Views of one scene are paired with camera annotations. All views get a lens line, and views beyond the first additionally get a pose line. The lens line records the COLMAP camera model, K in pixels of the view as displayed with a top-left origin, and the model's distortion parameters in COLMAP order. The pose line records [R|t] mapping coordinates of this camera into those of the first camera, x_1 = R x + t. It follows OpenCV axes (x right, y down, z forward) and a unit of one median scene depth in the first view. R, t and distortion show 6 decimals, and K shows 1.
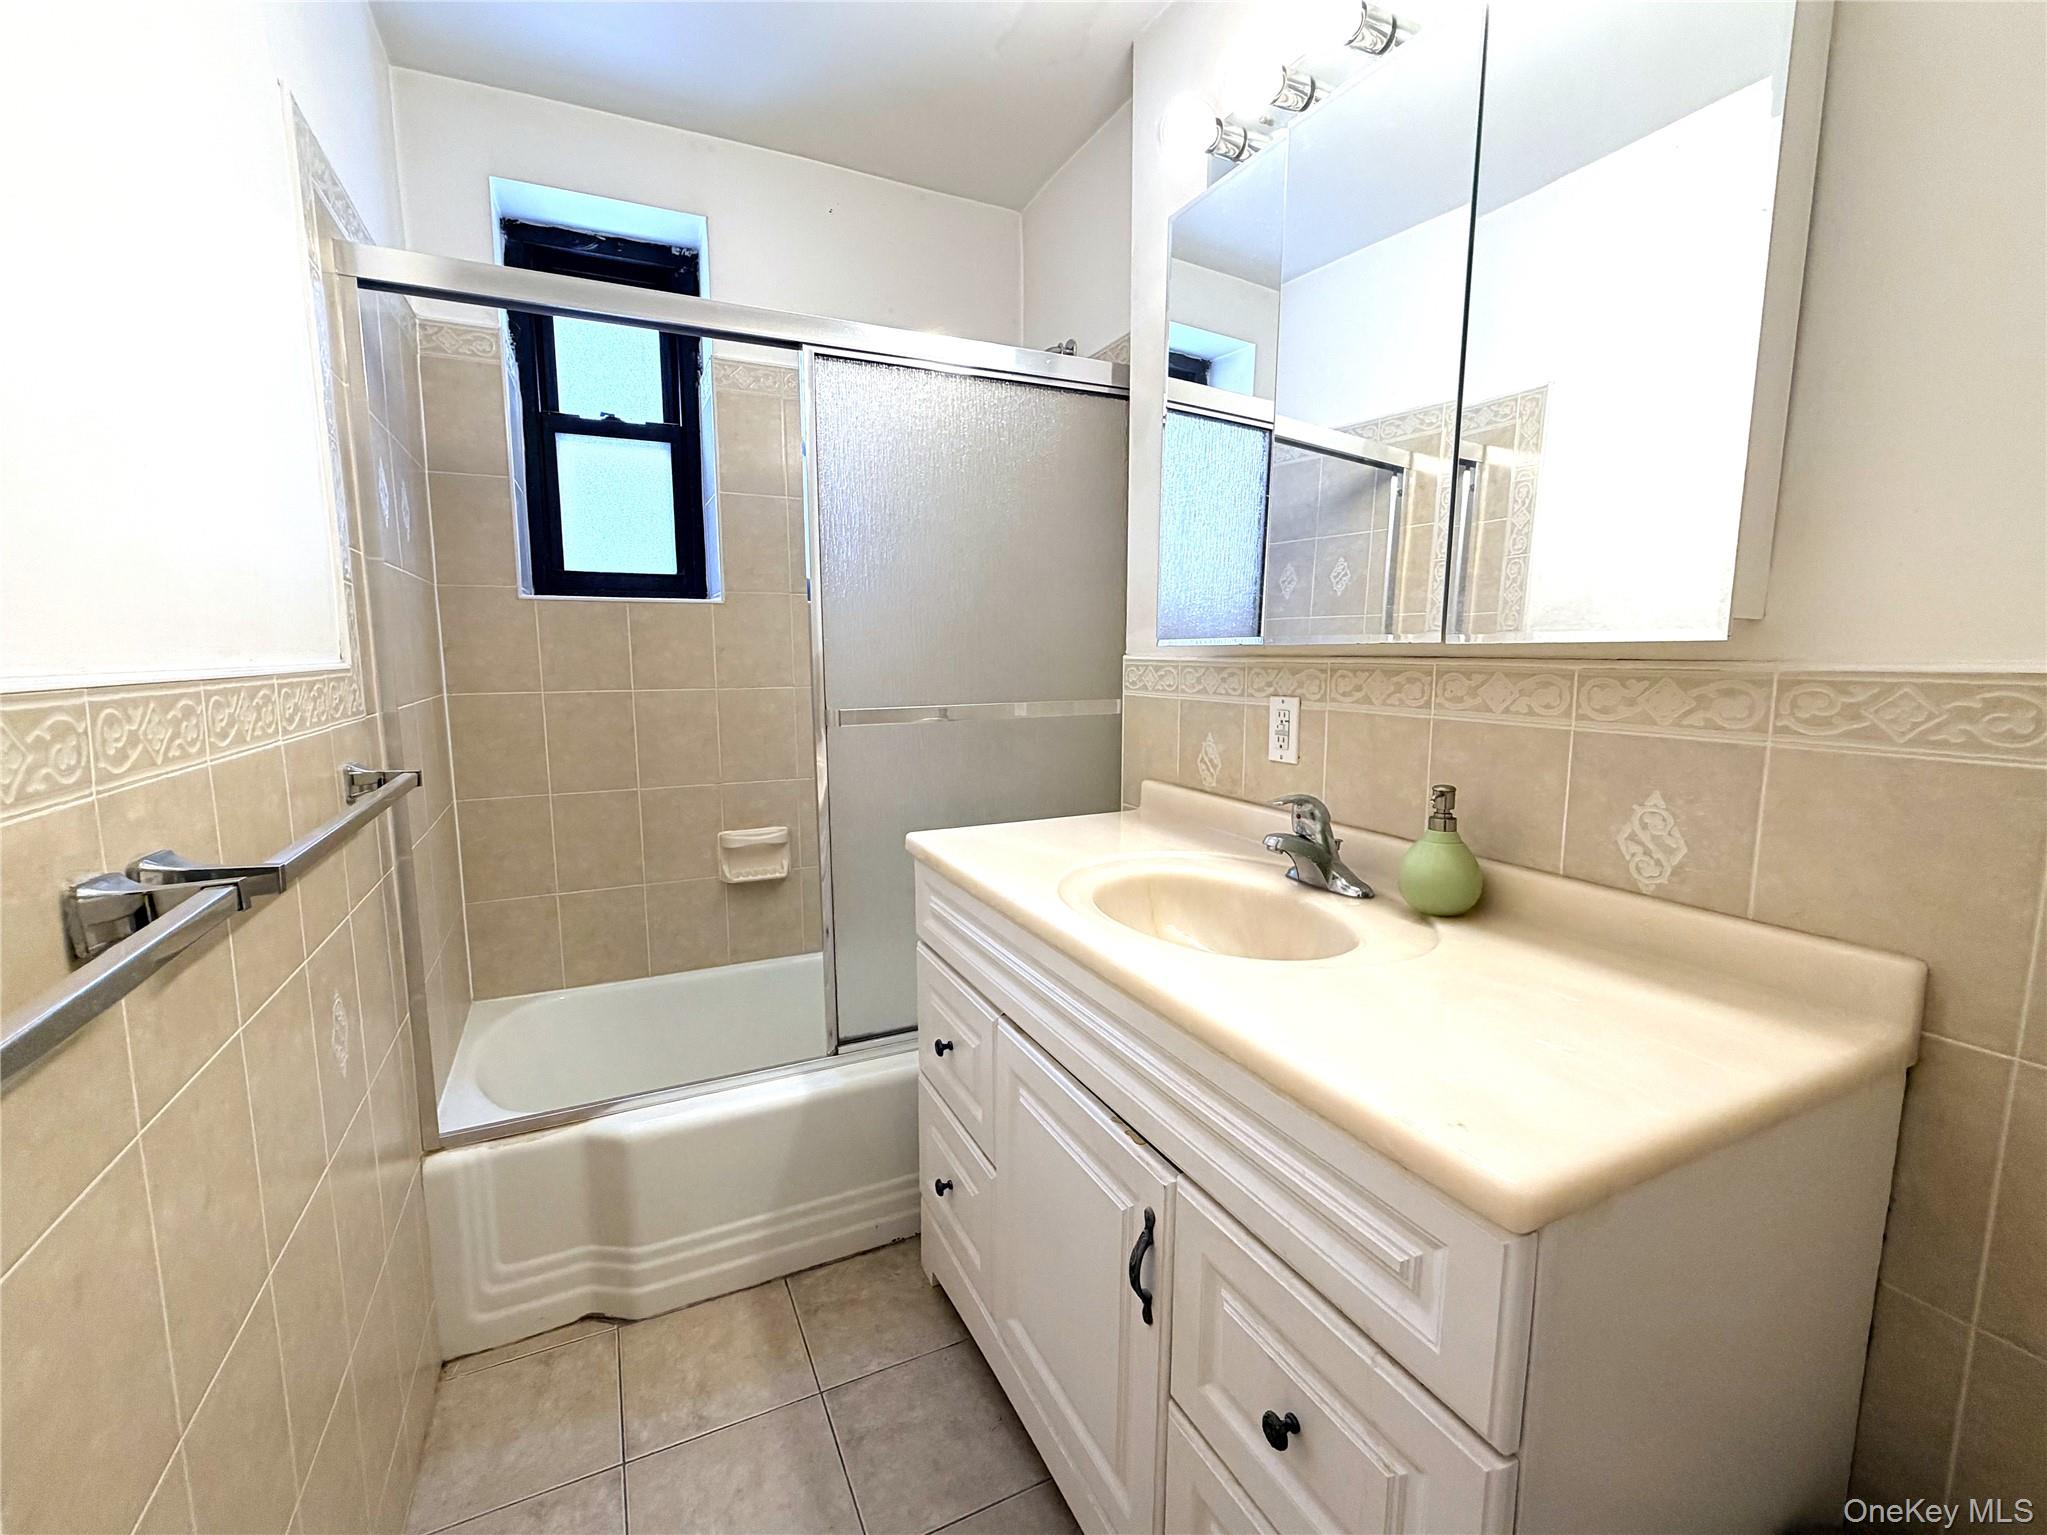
lens RADIAL K [[884.4, 0, 1023.5], [0, 884.4, 767.5], [0, 0, 1]] dist [0.000241, -0.000229]
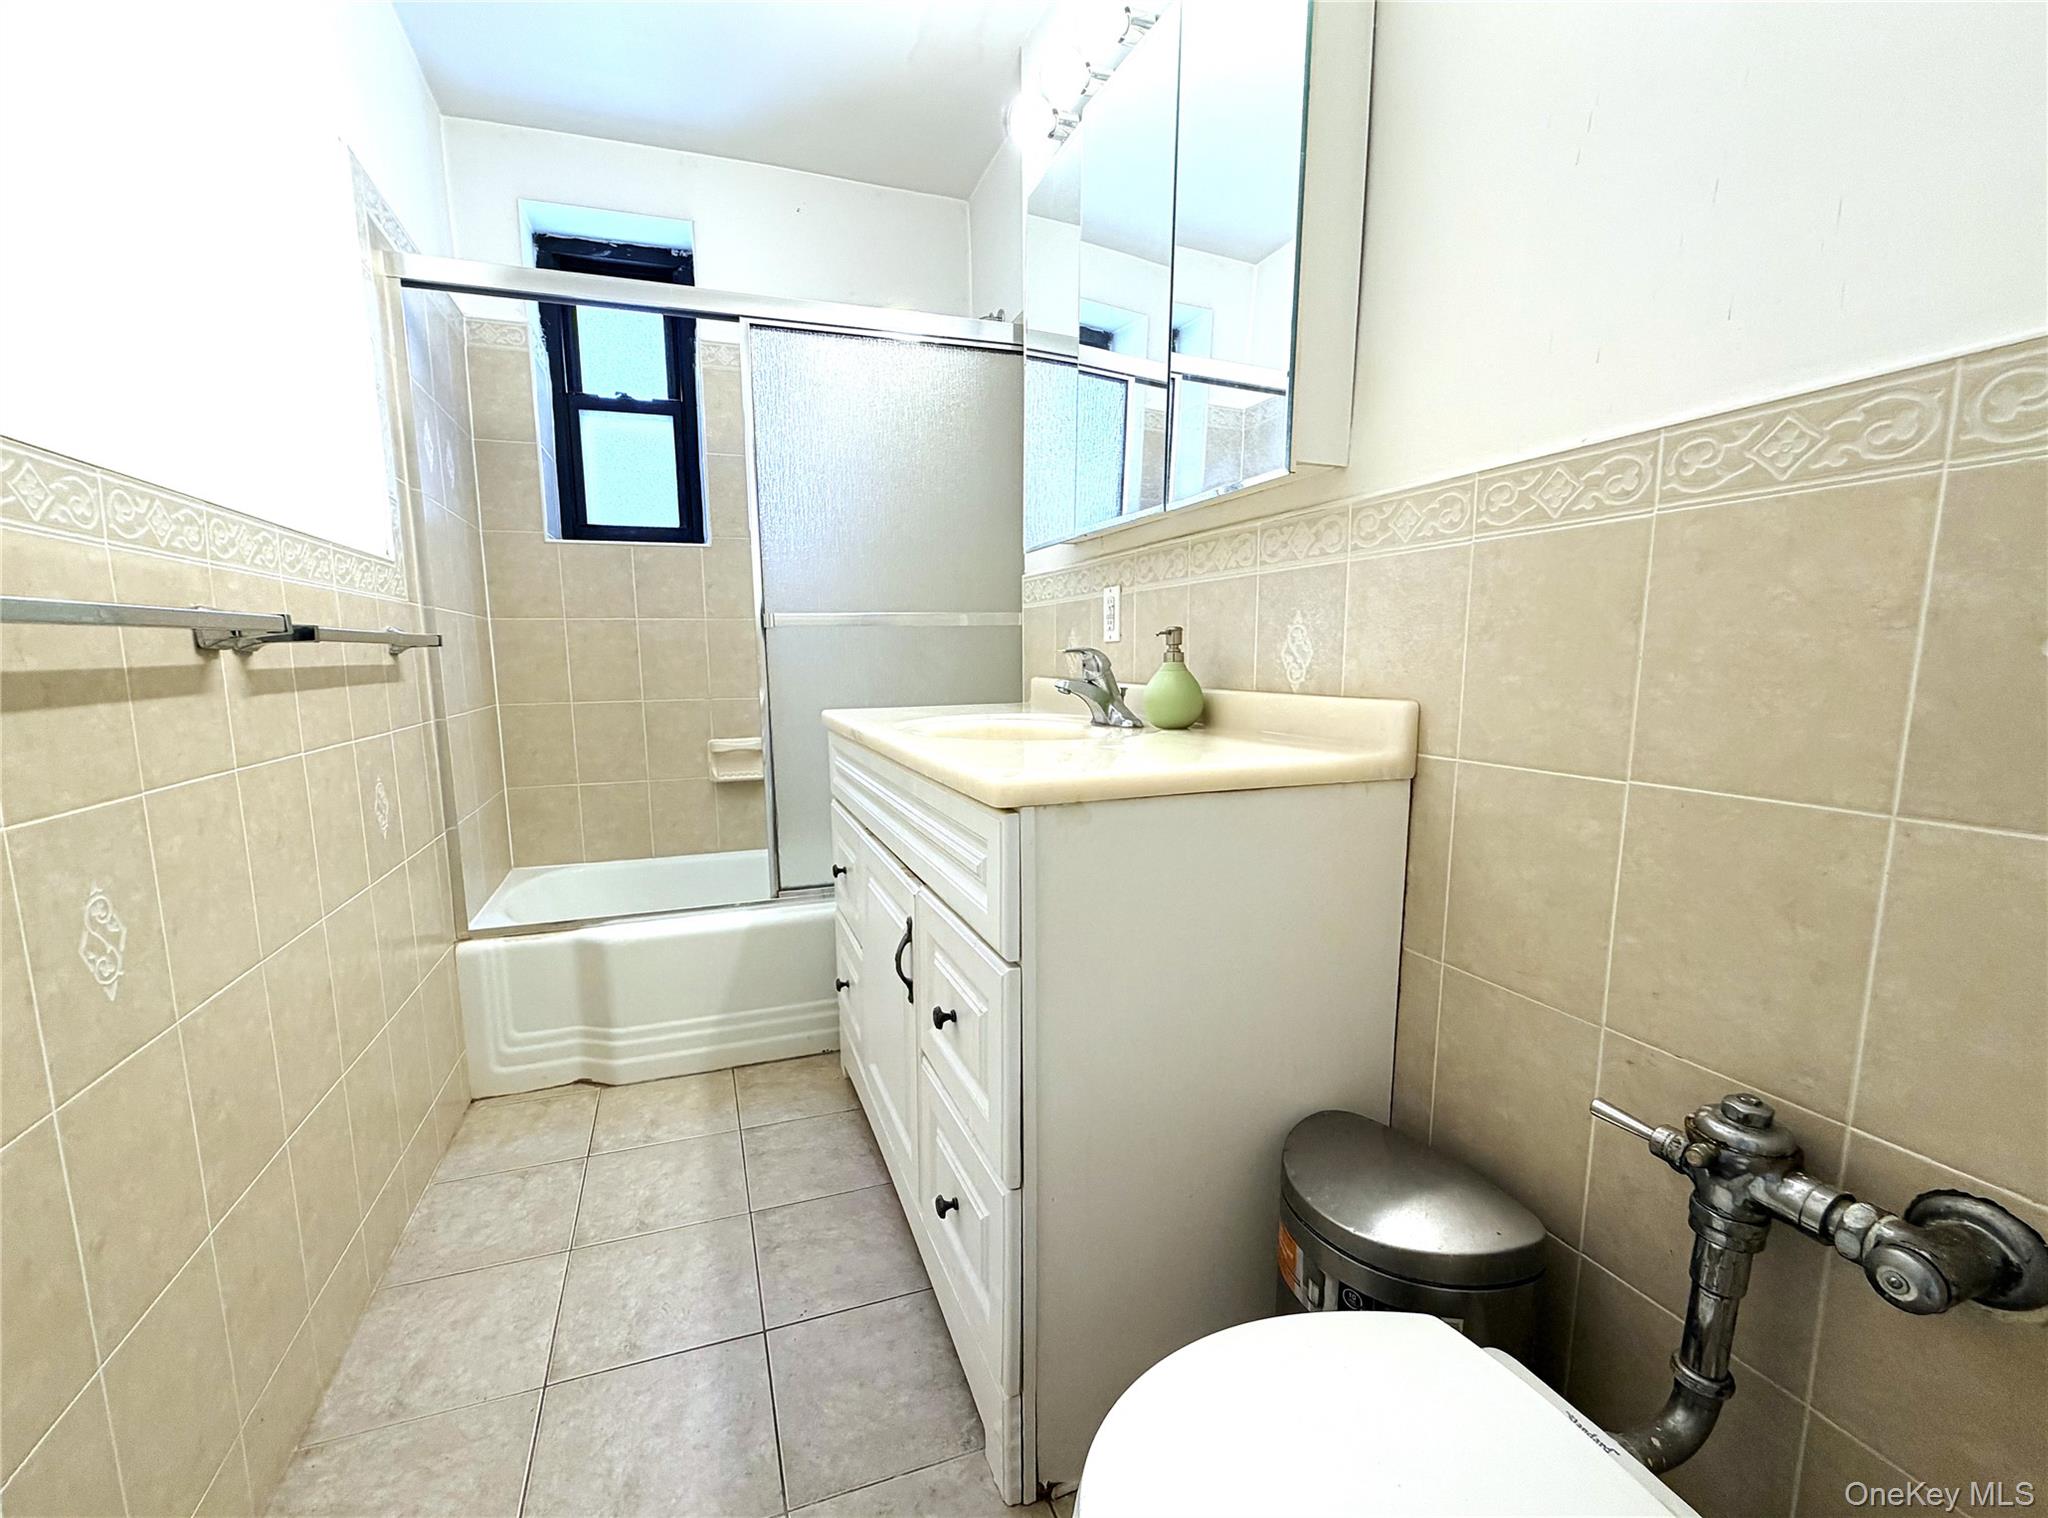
lens RADIAL K [[880.8, 0, 997.4], [0, 880.8, 782.9], [0, 0, 1]] dist [0.000521, 0.000277]
pose [[0.993706, 0.006631, -0.111826, 0.261734], [-0.004822, 0.999853, 0.016436, 0.161682], [0.111918, -0.015794, 0.993592, -0.211842]]
